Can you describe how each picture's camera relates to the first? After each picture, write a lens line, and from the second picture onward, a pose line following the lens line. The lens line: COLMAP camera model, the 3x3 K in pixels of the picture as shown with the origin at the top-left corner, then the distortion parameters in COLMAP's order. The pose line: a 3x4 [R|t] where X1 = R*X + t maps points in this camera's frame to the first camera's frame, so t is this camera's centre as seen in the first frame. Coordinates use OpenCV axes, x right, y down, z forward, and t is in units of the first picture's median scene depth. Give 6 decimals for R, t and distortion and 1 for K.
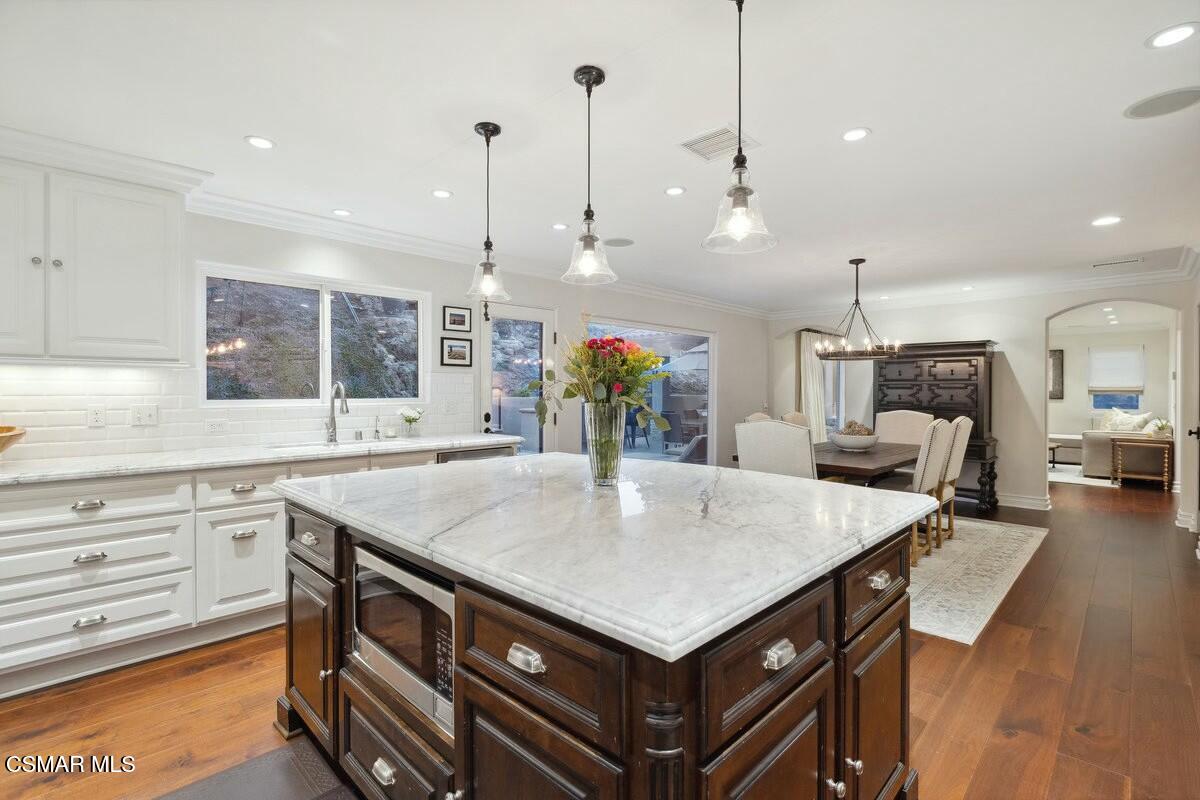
lens RADIAL K [[548.5, 0, 600.8], [0, 548.5, 400.9], [0, 0, 1]] dist [-0.001849, -0.000152]
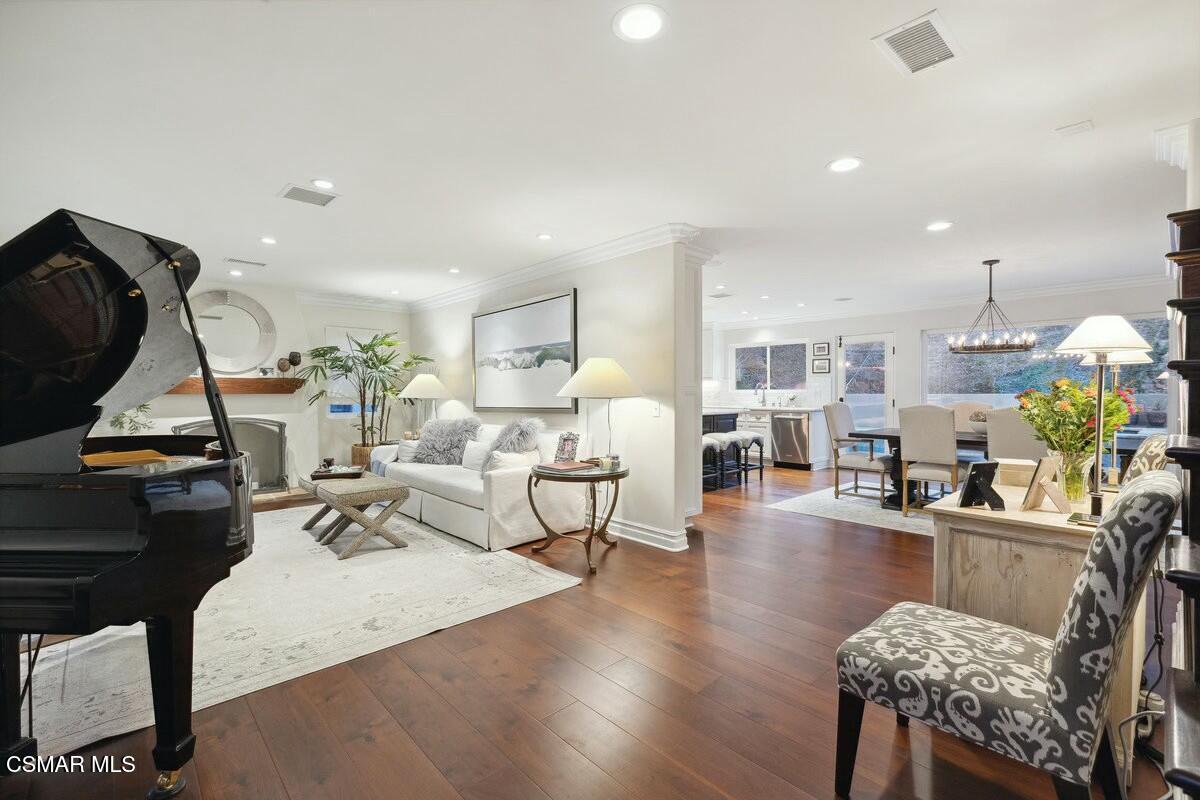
lens RADIAL K [[532.3, 0, 598.5], [0, 532.3, 396.4], [0, 0, 1]] dist [0.000975, 0.000056]
pose [[-0.054844, 0.009473, -0.998450, 1.717336], [-0.016214, 0.999815, 0.010377, 0.013365], [0.998363, 0.016758, -0.054681, 0.313738]]
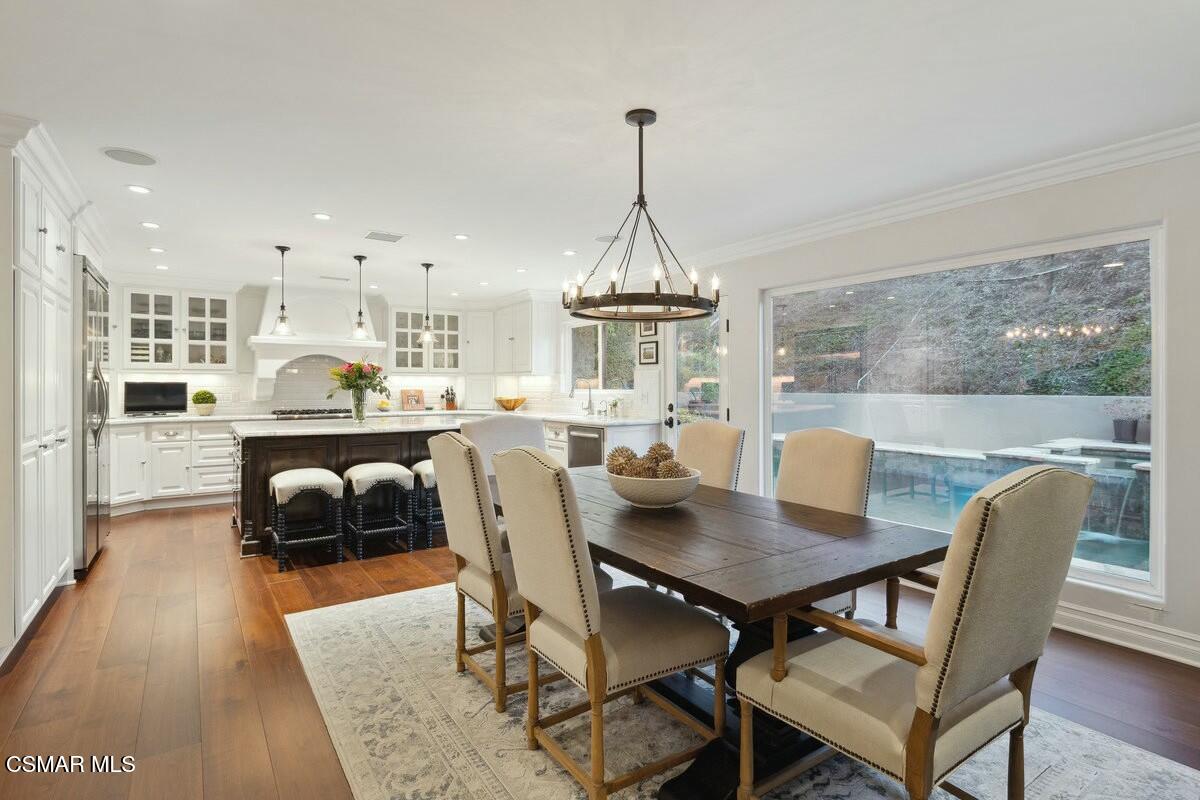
lens RADIAL K [[594.0, 0, 602.9], [0, 594.0, 396.9], [0, 0, 1]] dist [-0.000354, -0.001474]
pose [[-0.189196, 0.018117, -0.981772, 1.093074], [-0.019426, 0.999565, 0.022188, -0.017851], [0.981747, 0.023269, -0.188762, 1.173553]]
